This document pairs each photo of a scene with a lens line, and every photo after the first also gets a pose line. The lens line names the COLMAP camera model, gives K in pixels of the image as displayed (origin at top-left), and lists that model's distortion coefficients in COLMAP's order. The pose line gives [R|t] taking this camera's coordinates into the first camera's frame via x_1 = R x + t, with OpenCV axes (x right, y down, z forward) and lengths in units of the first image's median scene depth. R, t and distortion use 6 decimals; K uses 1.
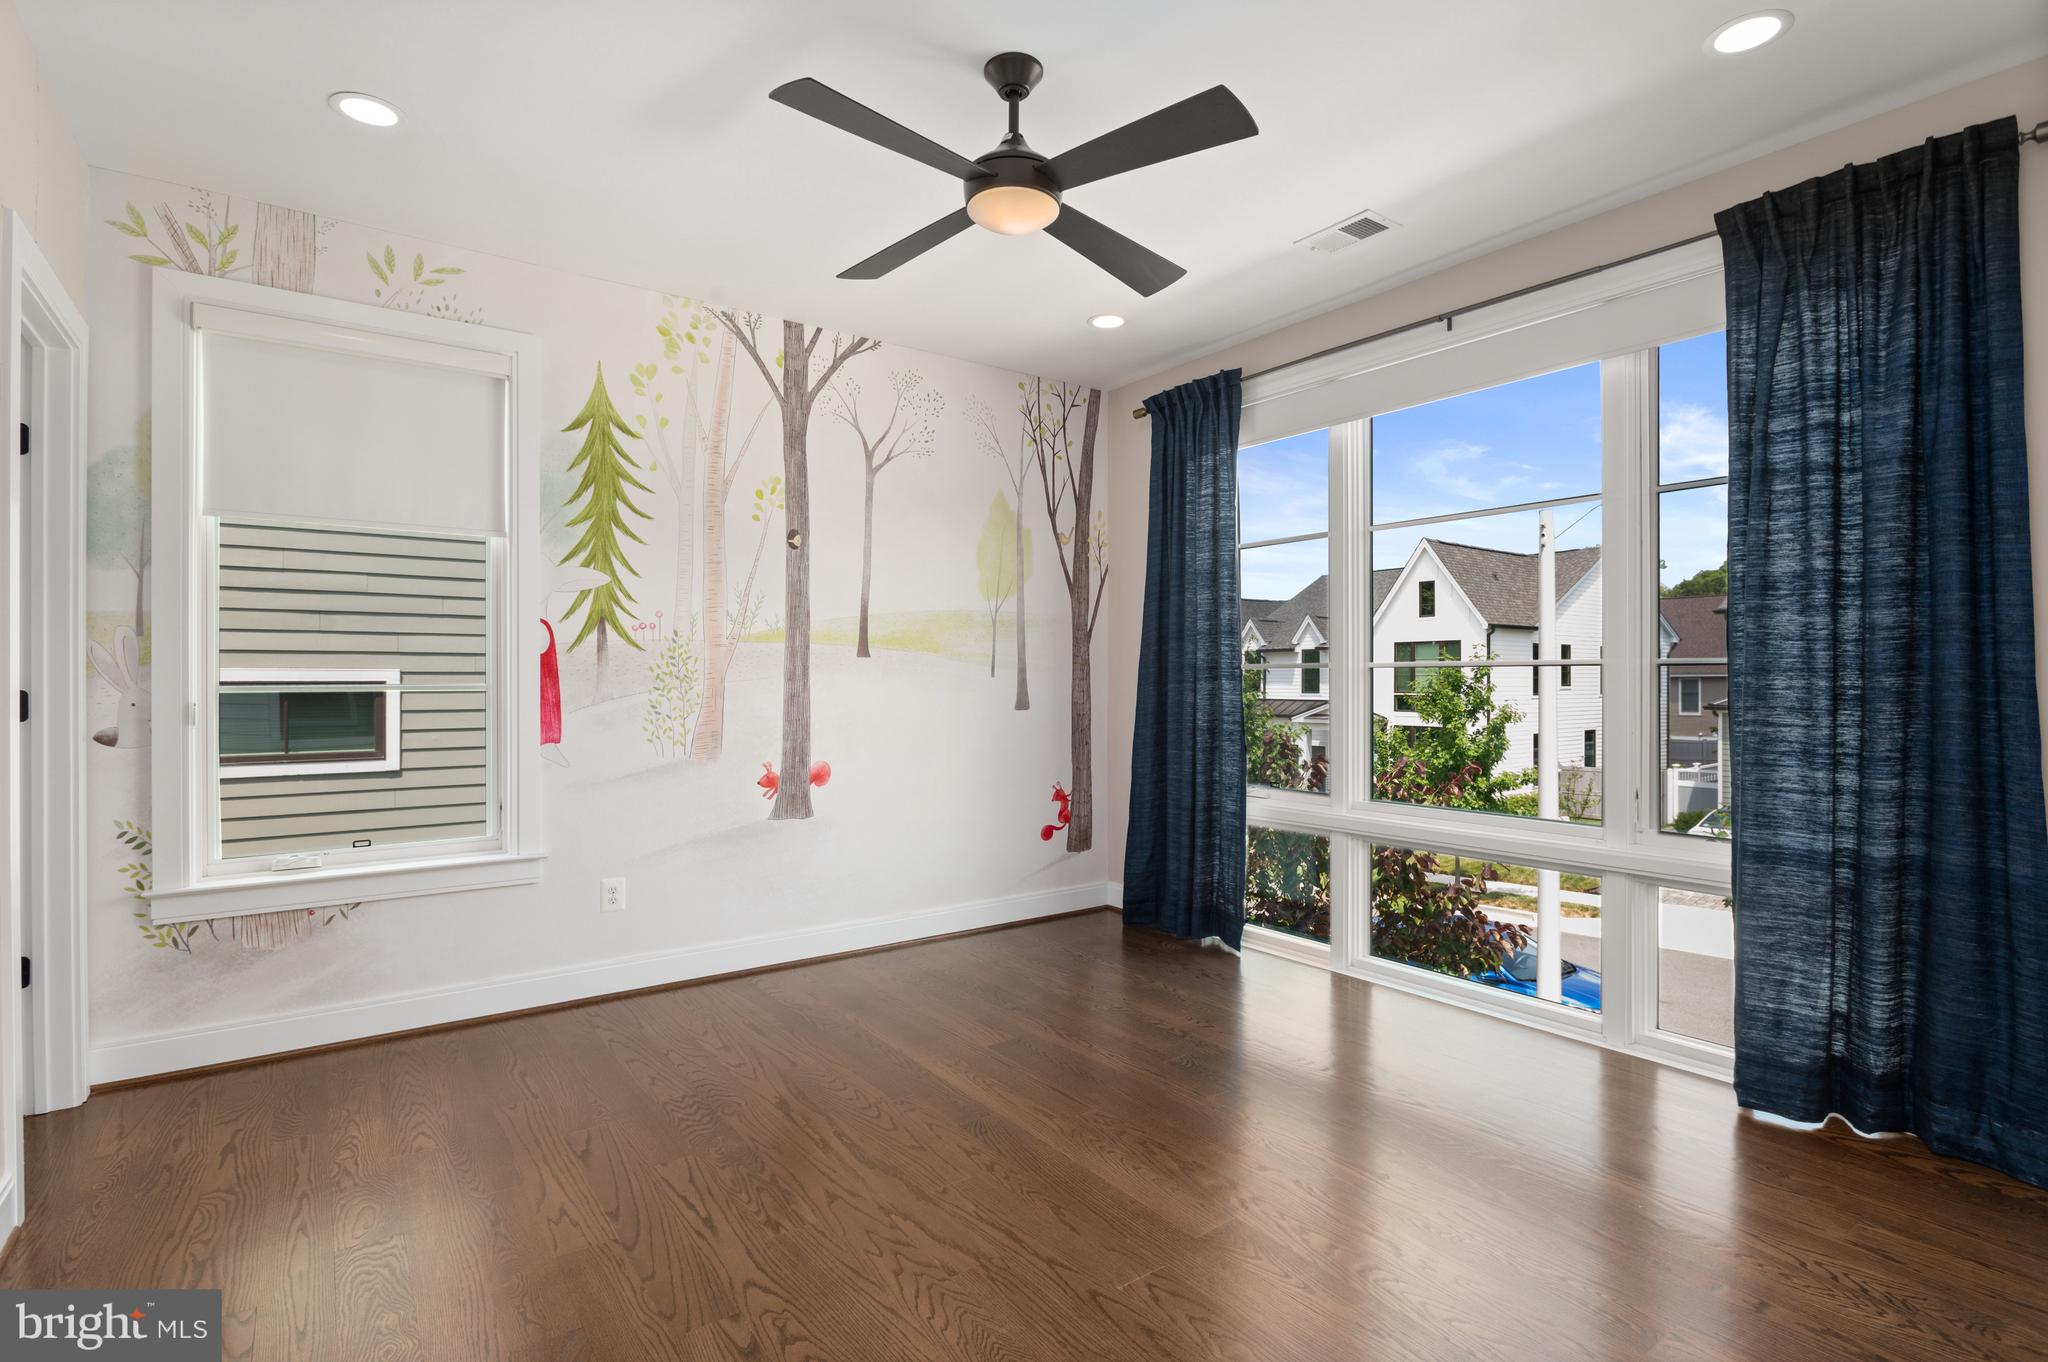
lens RADIAL K [[989.1, 0, 1027.1], [0, 989.1, 680.1], [0, 0, 1]] dist [-0.016352, -0.000664]
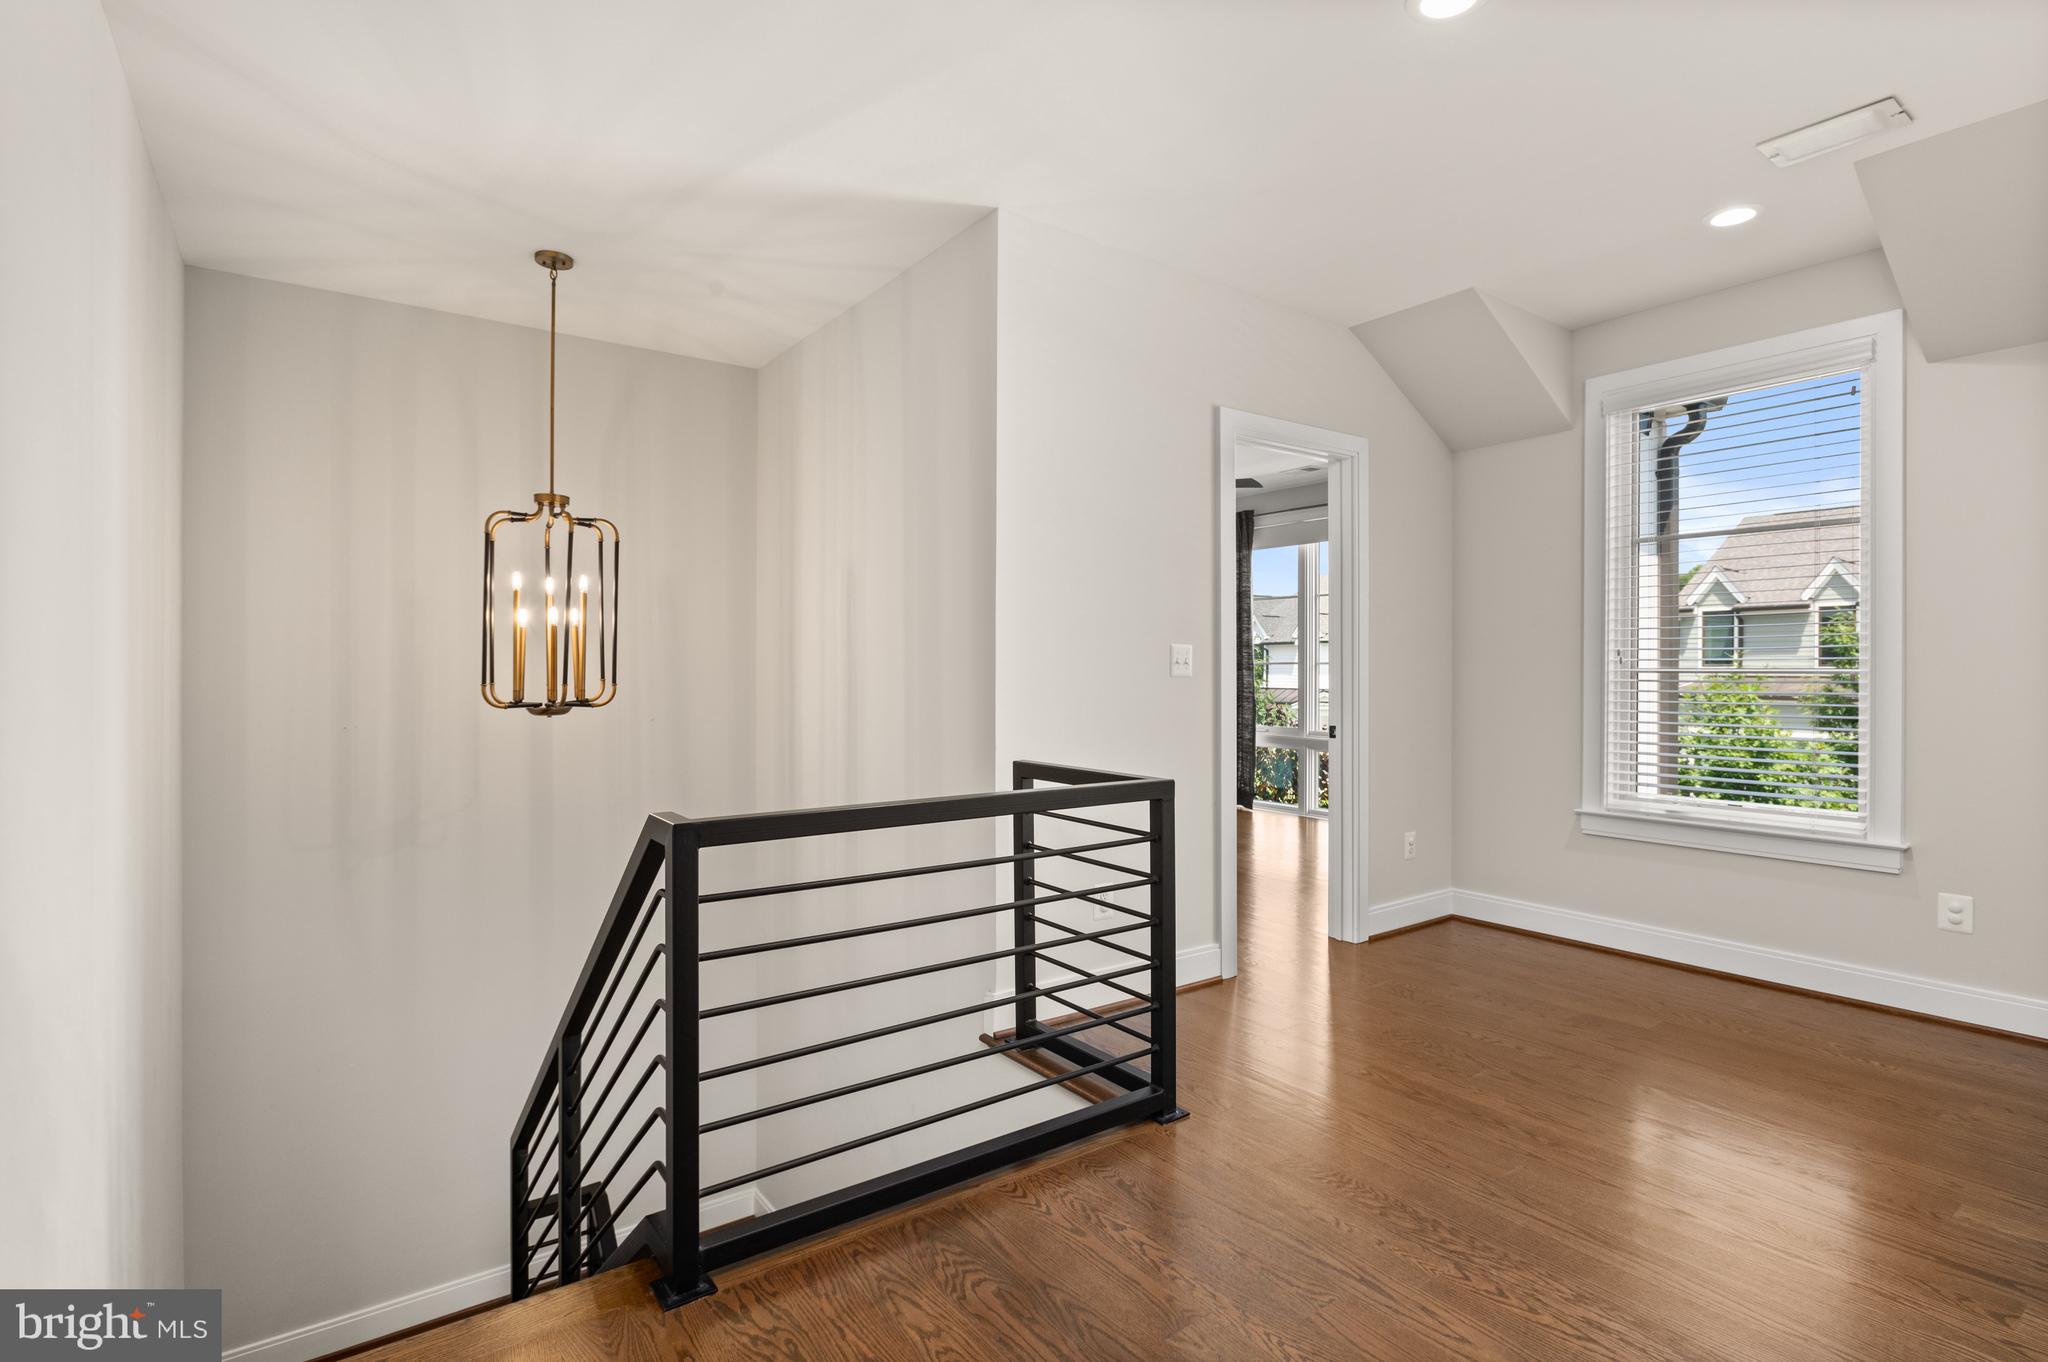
lens RADIAL K [[989.1, 0, 1022.4], [0, 989.1, 675.3], [0, 0, 1]] dist [-0.016352, -0.000664]
pose [[0.999963, 0.003078, -0.008015, -0.205226], [-0.003048, 0.999988, 0.003782, 0.002928], [0.008027, -0.003758, 0.999961, -0.876218]]
